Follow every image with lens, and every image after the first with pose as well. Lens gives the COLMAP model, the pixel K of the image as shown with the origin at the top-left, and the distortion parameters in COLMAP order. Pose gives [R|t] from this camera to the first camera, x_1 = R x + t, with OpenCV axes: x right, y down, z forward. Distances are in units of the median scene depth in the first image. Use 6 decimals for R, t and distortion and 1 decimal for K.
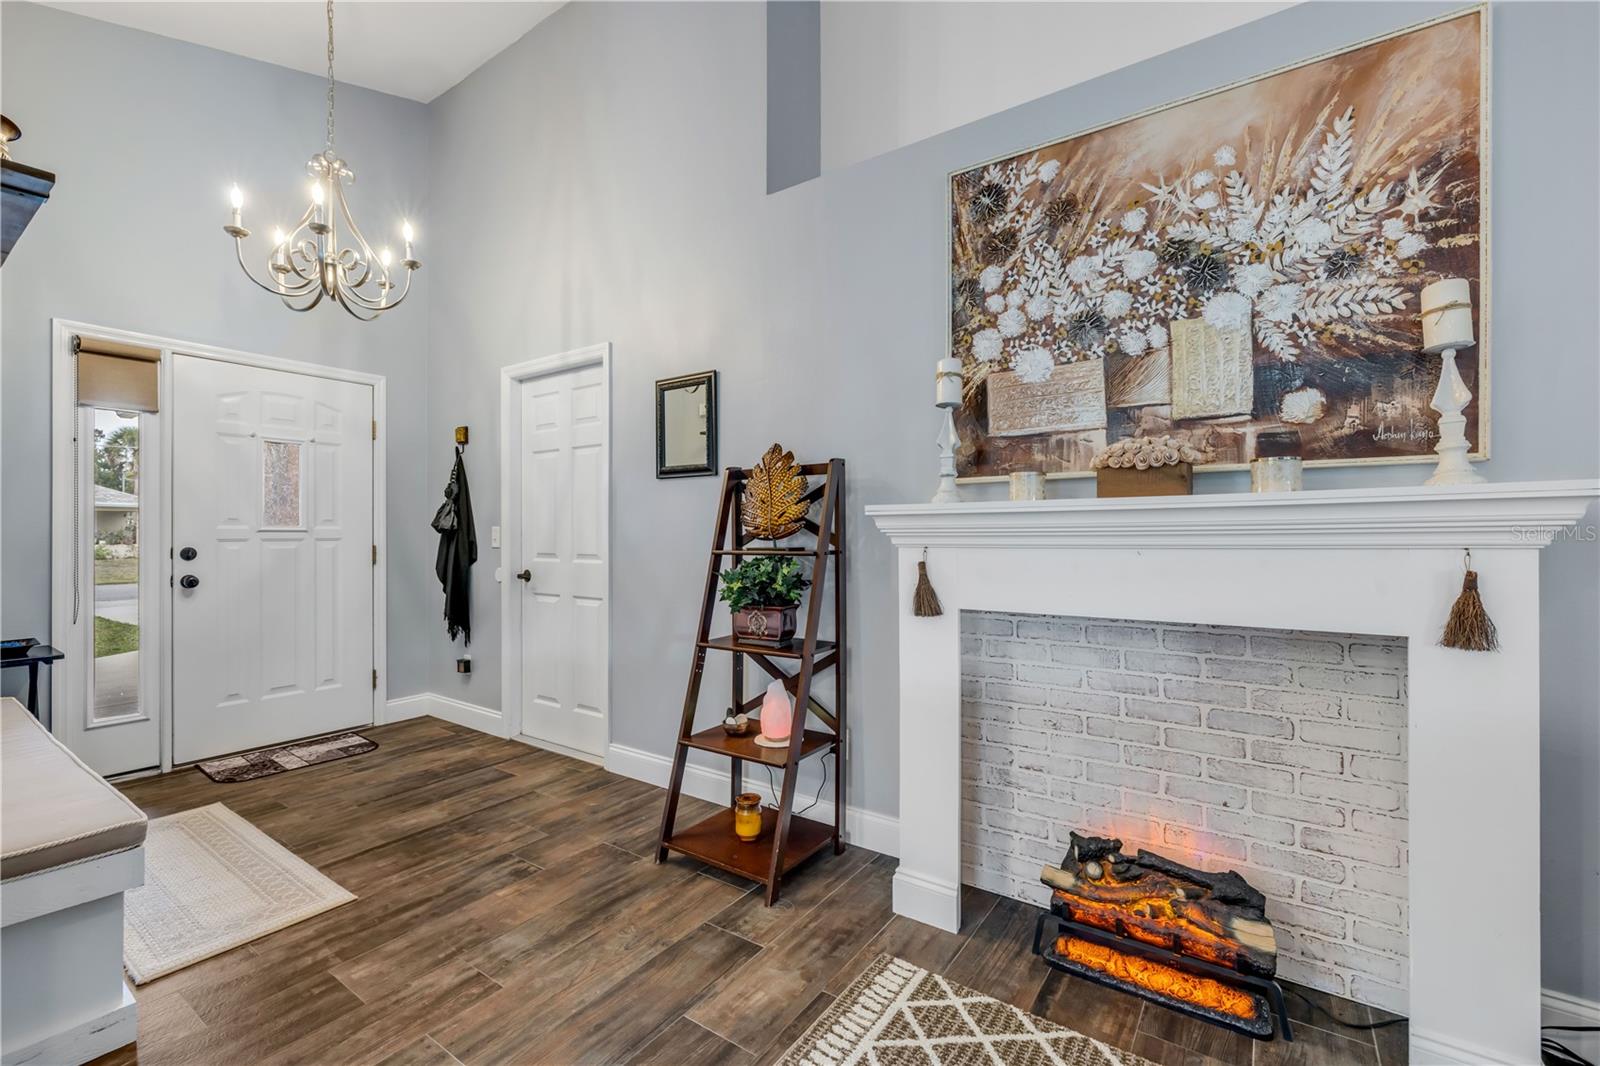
lens RADIAL K [[681.8, 0, 804.7], [0, 681.8, 535.4], [0, 0, 1]] dist [-0.002406, -0.000094]
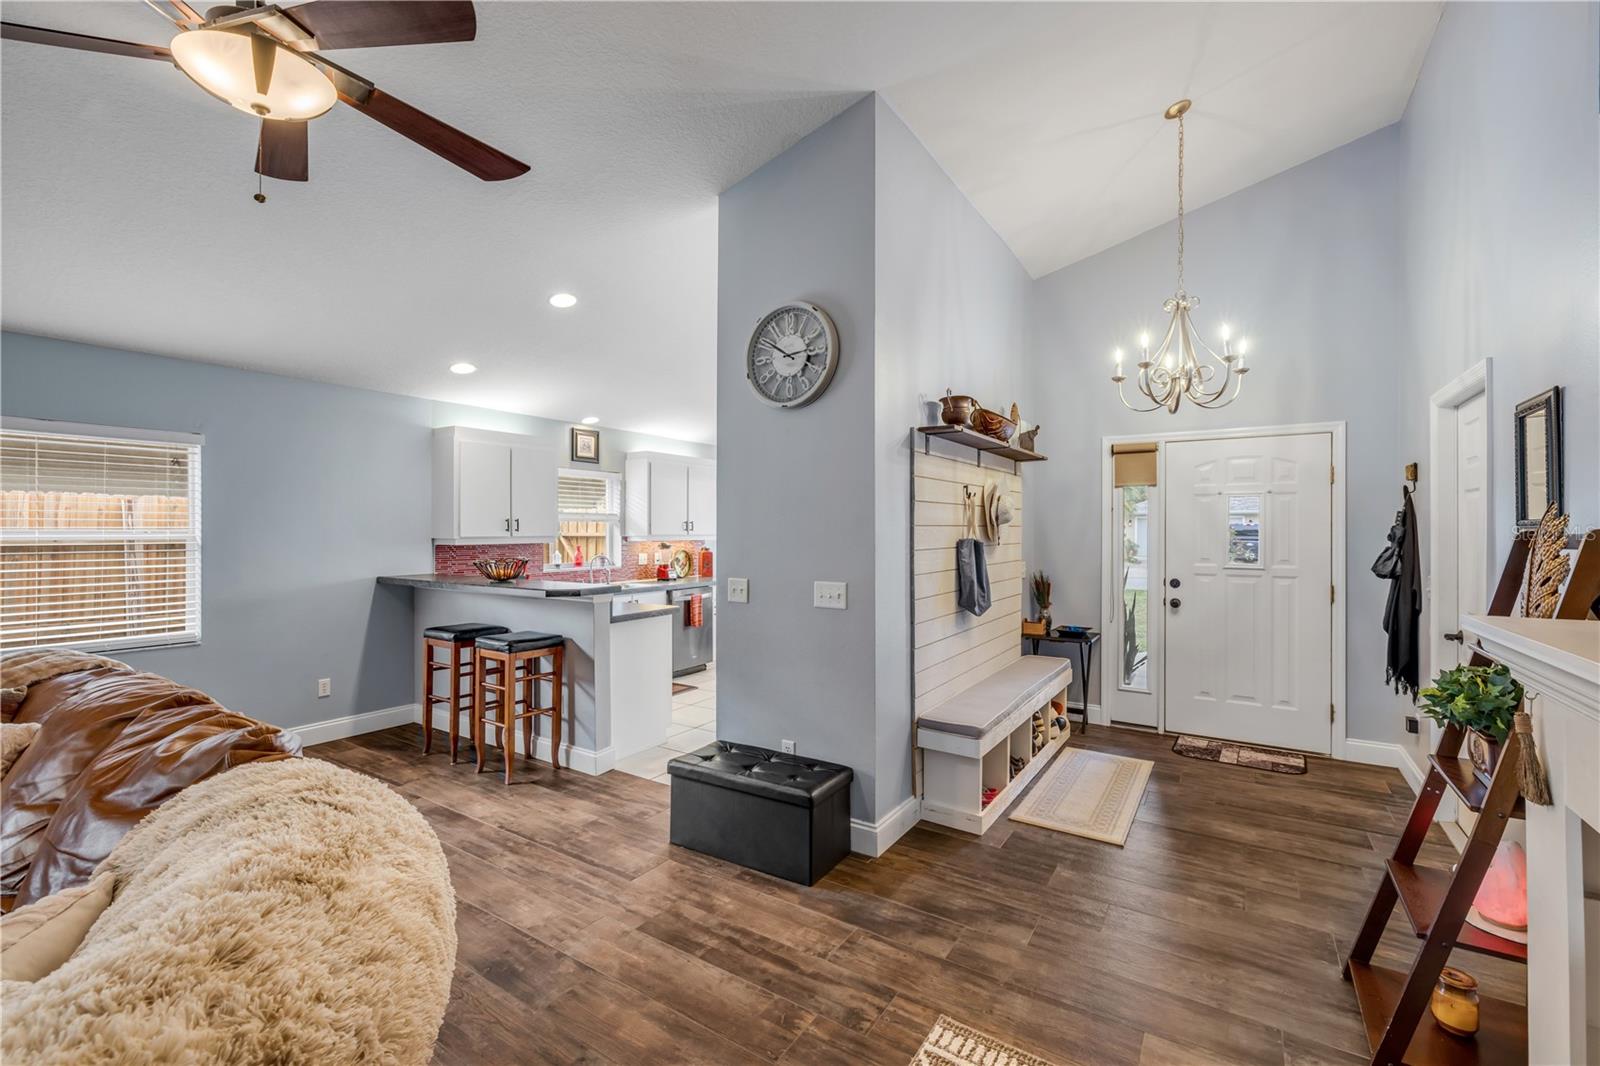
lens RADIAL K [[681.8, 0, 763.1], [0, 681.8, 518.1], [0, 0, 1]] dist [-0.002406, -0.000094]
pose [[-0.030998, -0.015285, -0.999403, 0.520702], [-0.002975, 0.999880, -0.015200, -0.081997], [0.999515, 0.002502, -0.031040, 0.188163]]
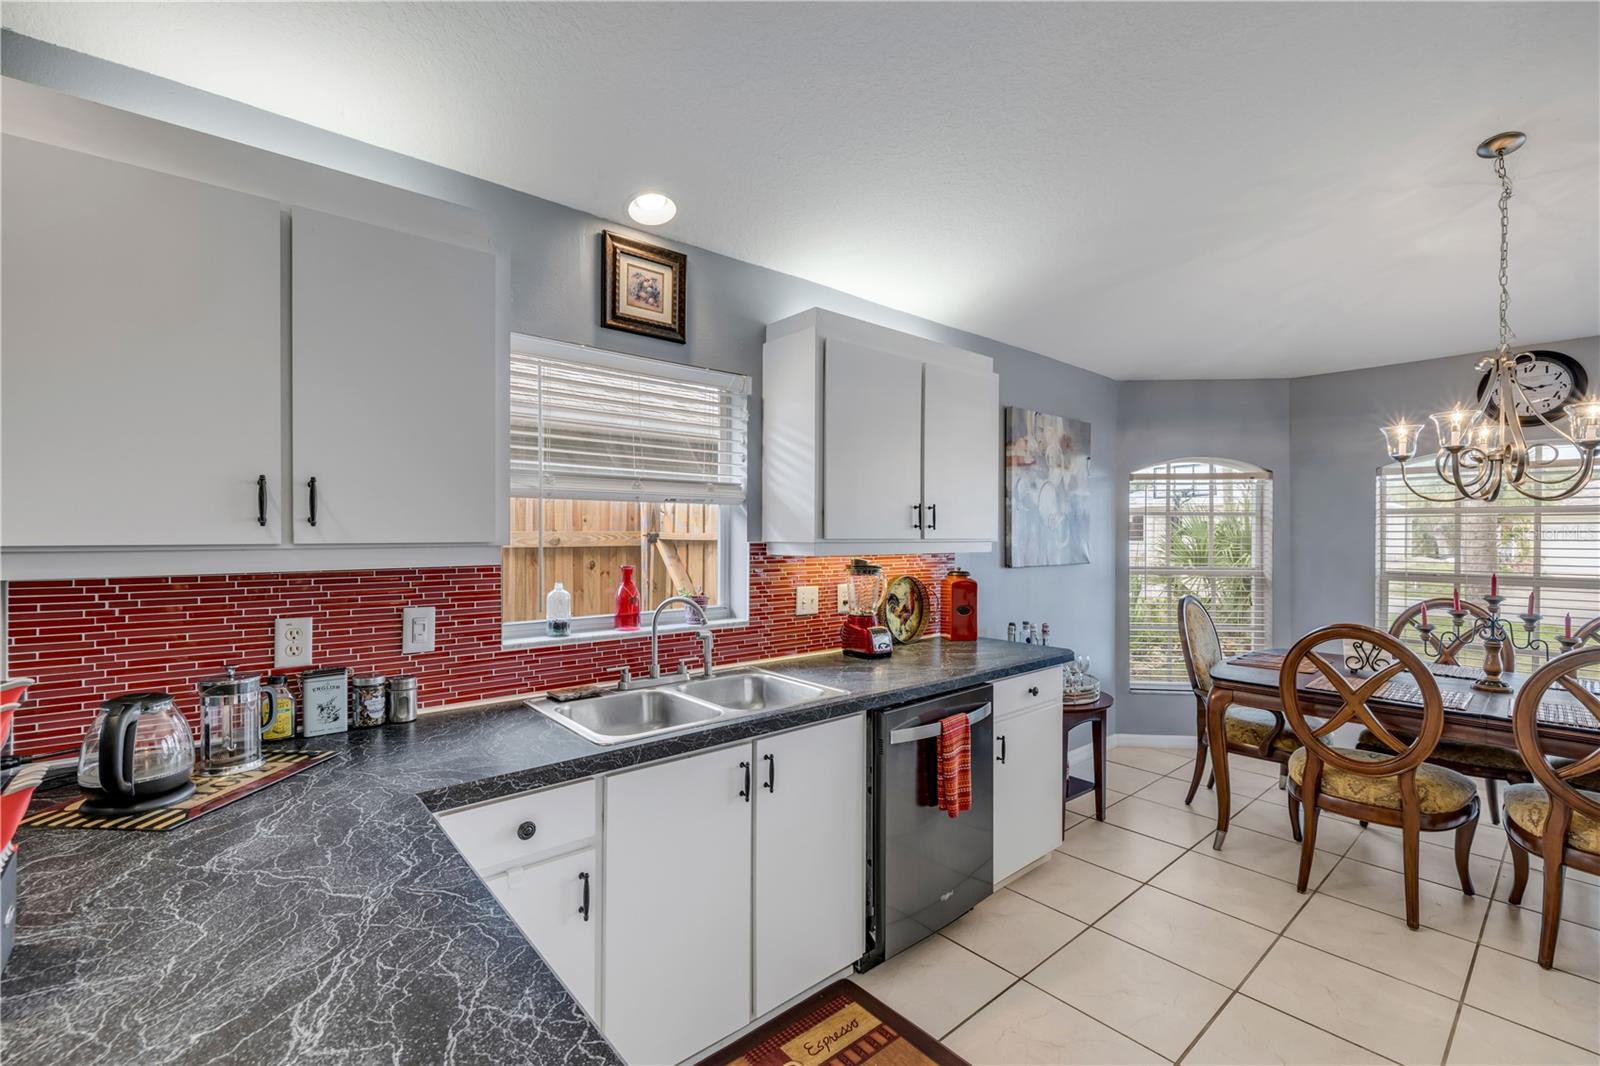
lens RADIAL K [[681.8, 0, 795.0], [0, 681.8, 535.2], [0, 0, 1]] dist [-0.002406, -0.000094]
pose [[-0.267623, 0.006540, -0.963501, -0.879562], [-0.009865, 0.999906, 0.009528, -0.073421], [0.963473, 0.012055, -0.267533, -0.061134]]
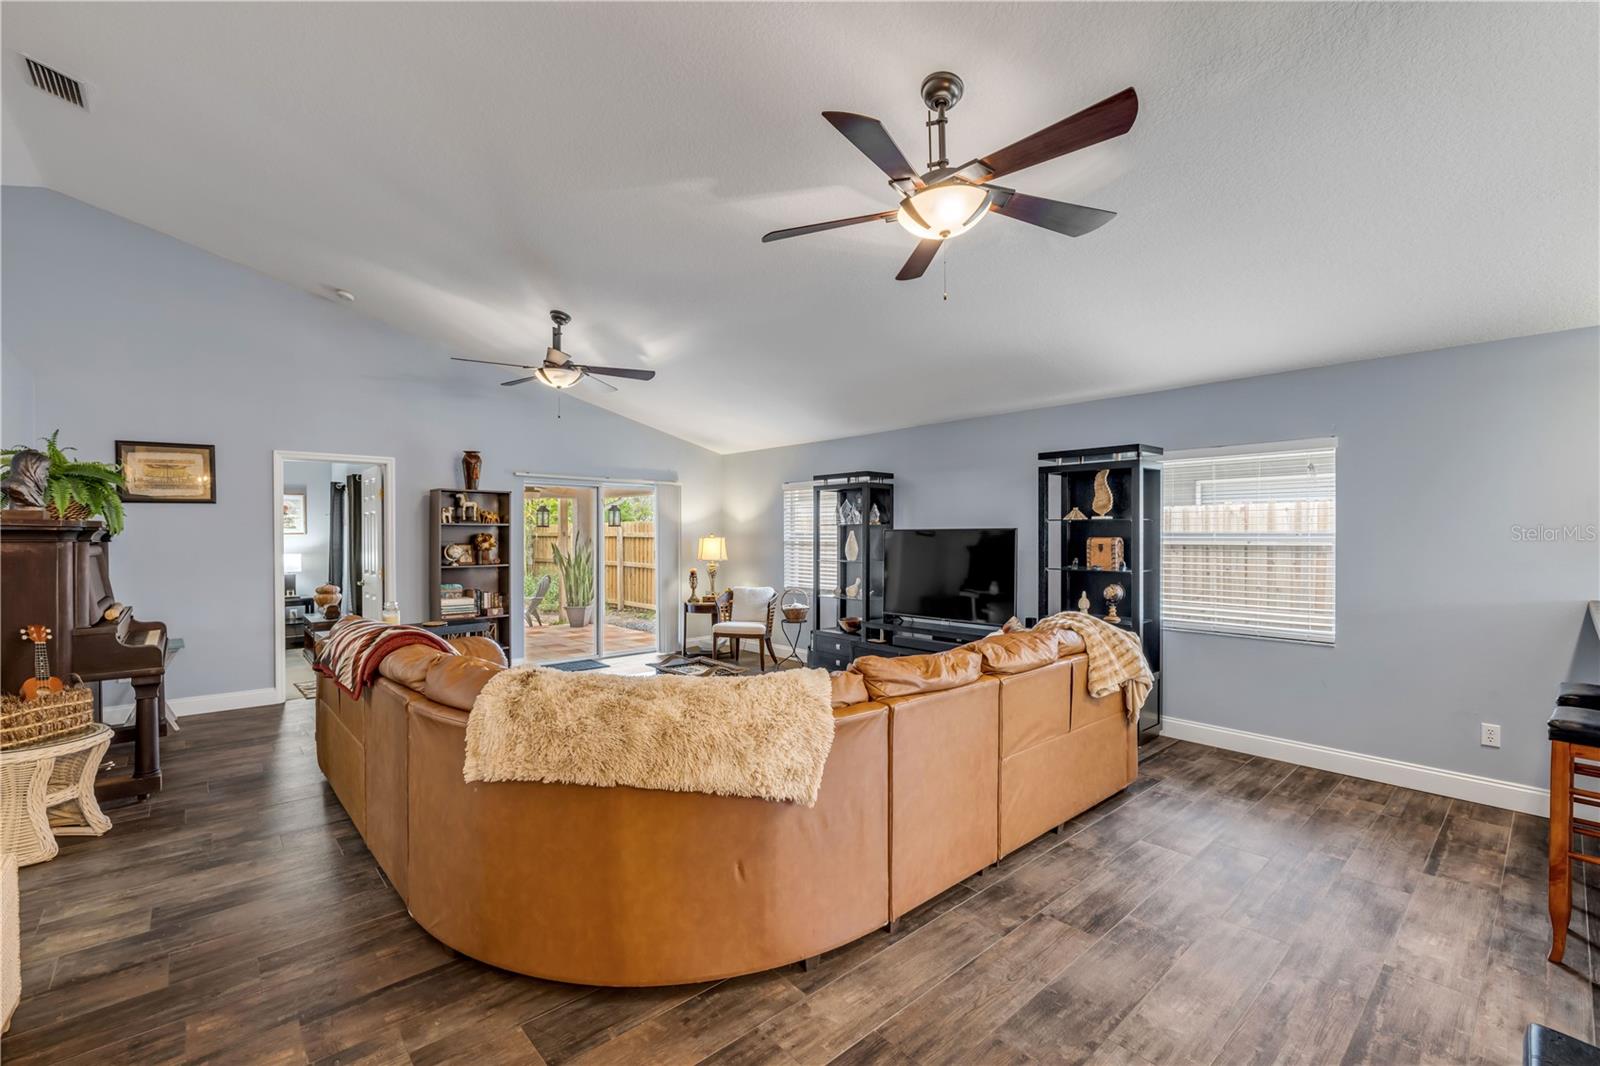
lens RADIAL K [[681.8, 0, 780.4], [0, 681.8, 527.2], [0, 0, 1]] dist [-0.002406, -0.000094]
pose [[-0.969928, 0.006818, 0.243295, -0.092876], [0.005552, 0.999967, -0.005890, -0.081091], [-0.243328, -0.004362, -0.969934, 0.604664]]
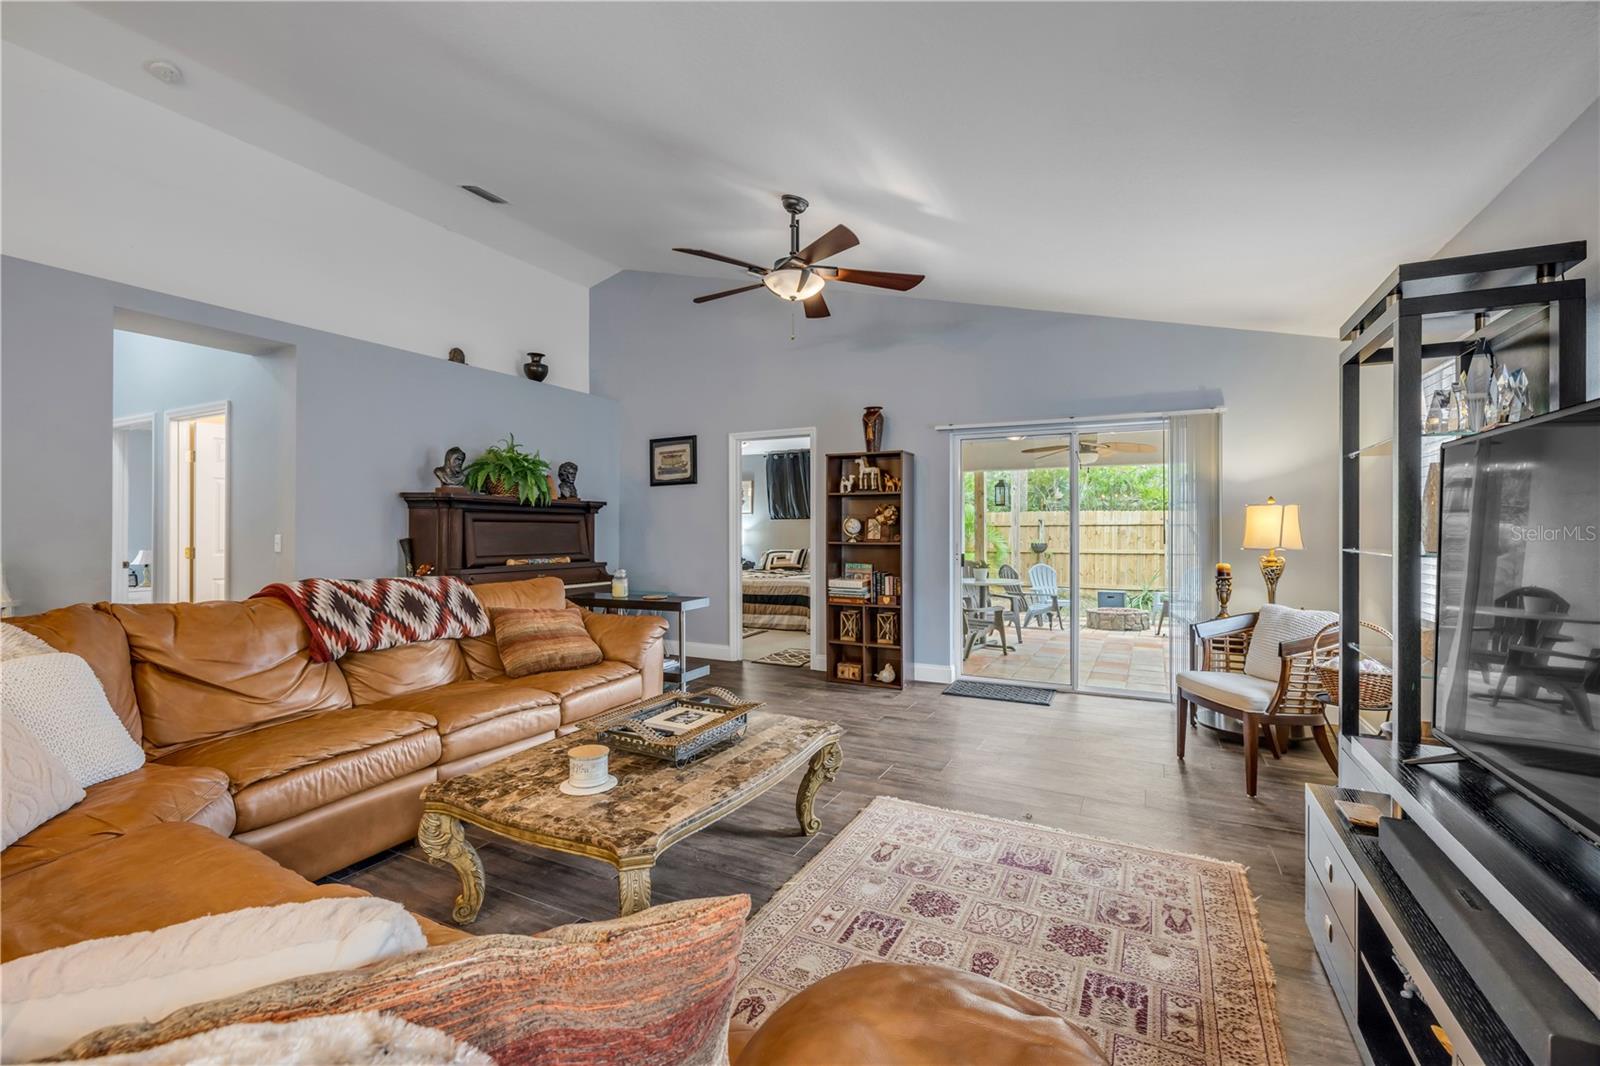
lens RADIAL K [[681.8, 0, 805.4], [0, 681.8, 522.4], [0, 0, 1]] dist [-0.002406, -0.000094]
pose [[-0.126130, 0.011078, 0.991952, -0.396890], [0.005406, 0.999930, -0.010480, -0.015945], [-0.991999, 0.004040, -0.126181, -0.776604]]
